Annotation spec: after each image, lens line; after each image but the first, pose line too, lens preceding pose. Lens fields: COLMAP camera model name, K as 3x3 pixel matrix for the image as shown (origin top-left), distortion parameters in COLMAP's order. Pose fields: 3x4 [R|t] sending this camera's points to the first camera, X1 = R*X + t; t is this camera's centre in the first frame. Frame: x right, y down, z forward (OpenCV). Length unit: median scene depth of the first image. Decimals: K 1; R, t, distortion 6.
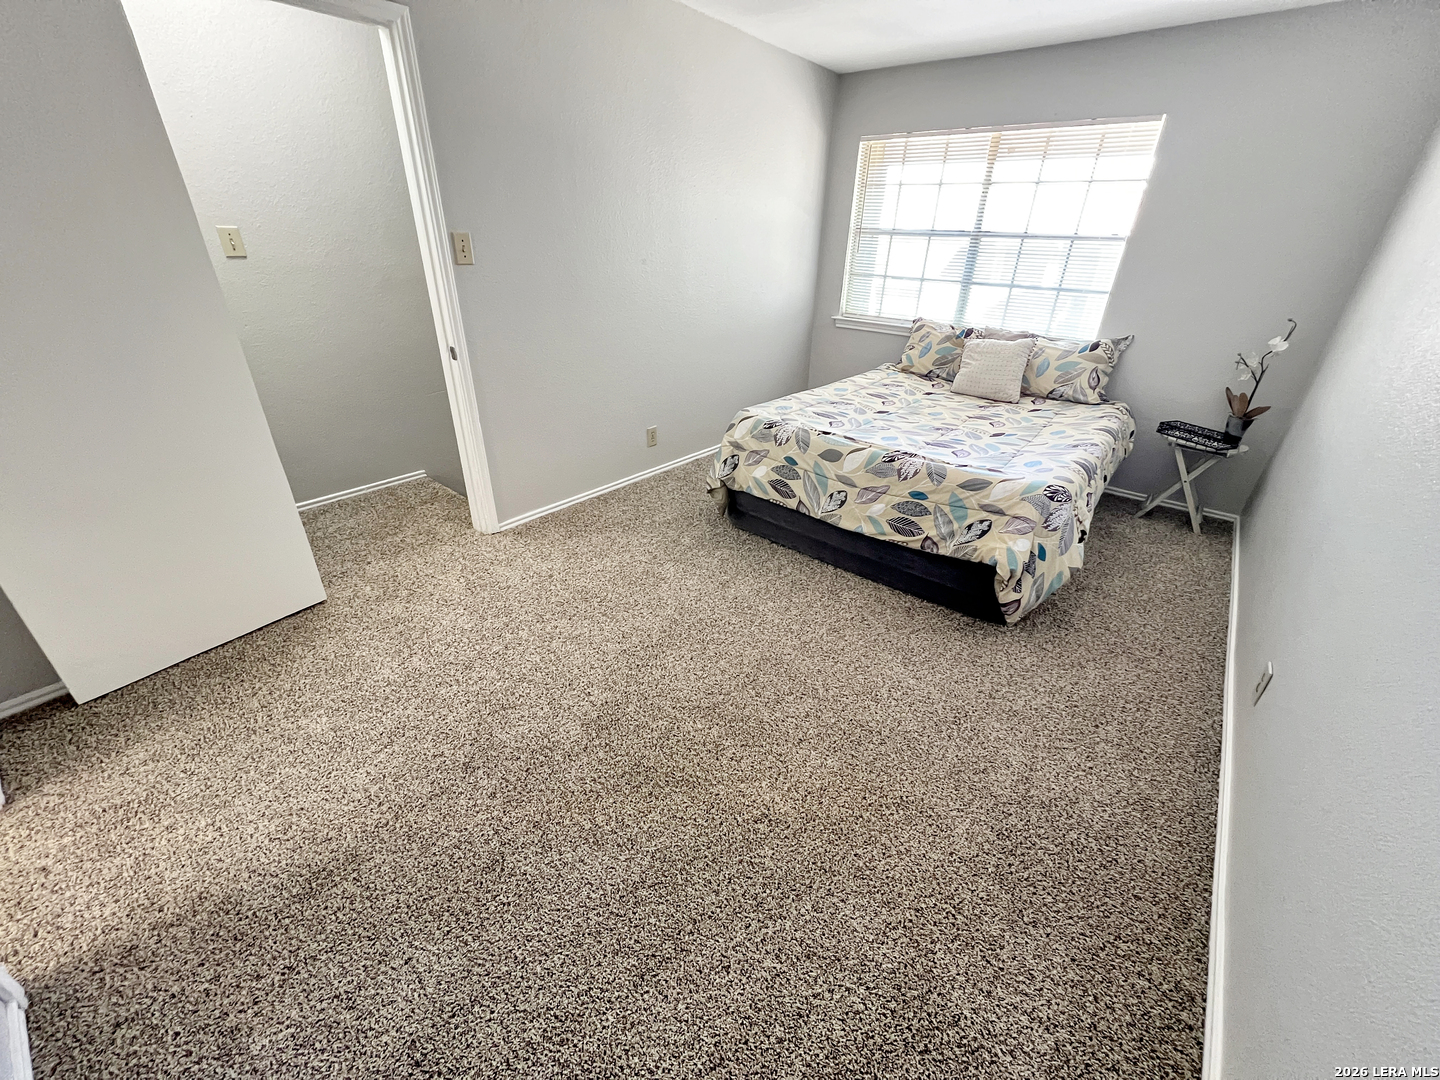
lens RADIAL K [[573.0, 0, 719.3], [0, 573.0, 540.4], [0, 0, 1]] dist [-0.001738, -0.000131]
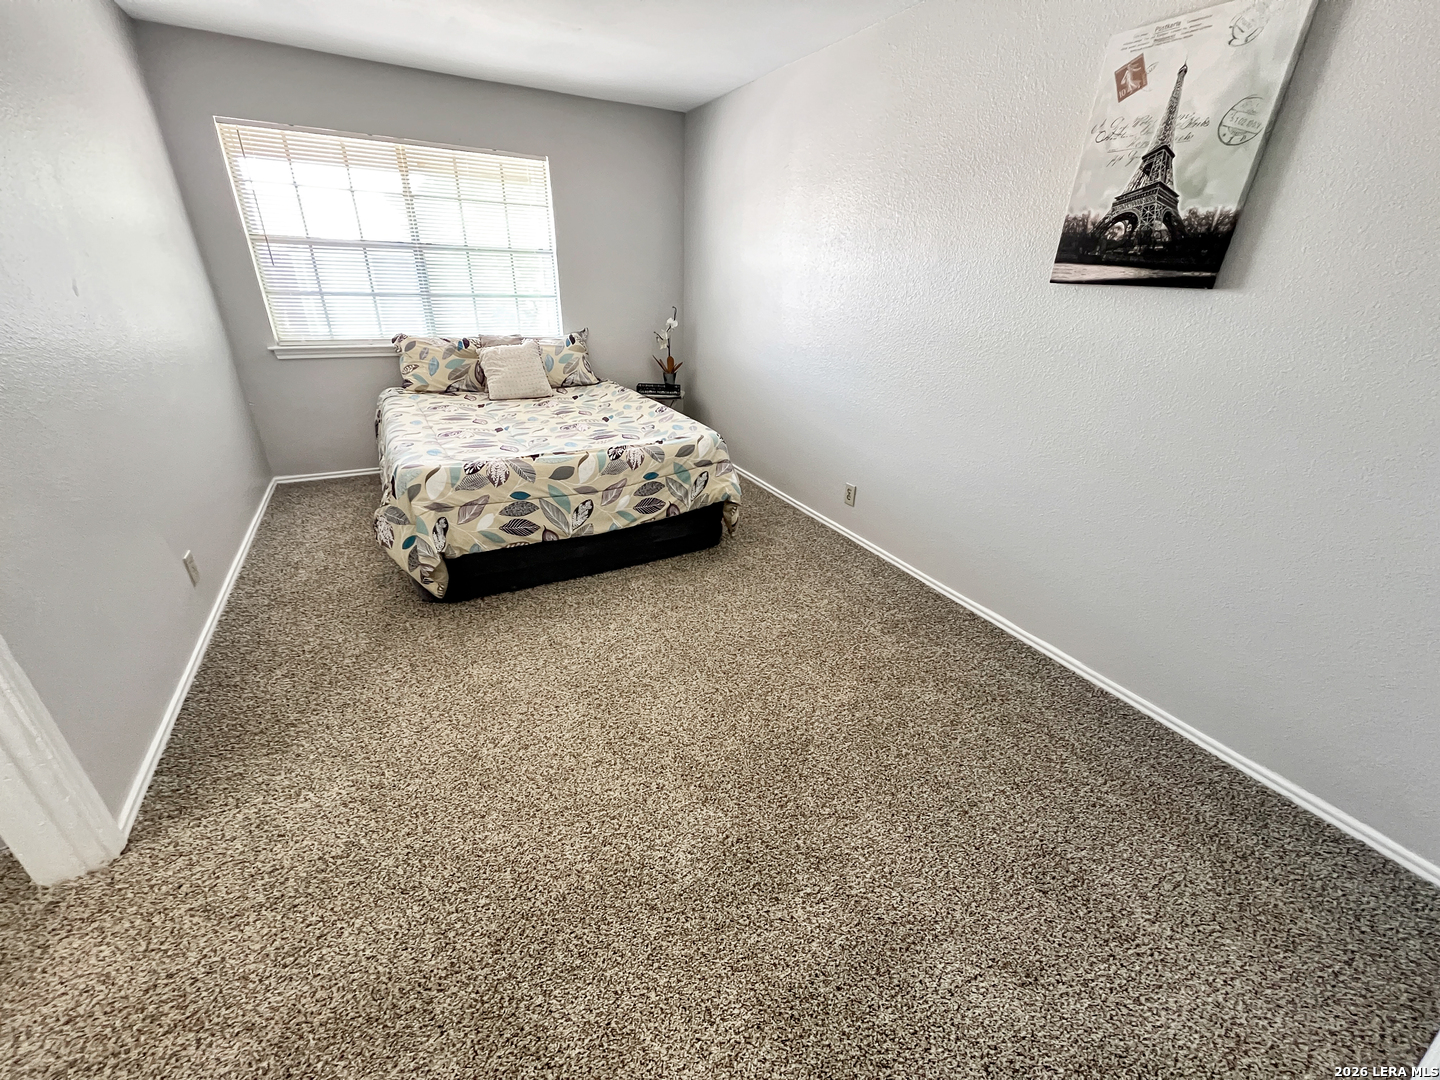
lens RADIAL K [[573.0, 0, 718.9], [0, 573.0, 538.7], [0, 0, 1]] dist [-0.001738, -0.000131]
pose [[0.375755, -0.409083, 0.831540, -0.548947], [0.413342, 0.877079, 0.244706, -0.170783], [-0.829432, 0.251761, 0.498658, 0.291142]]
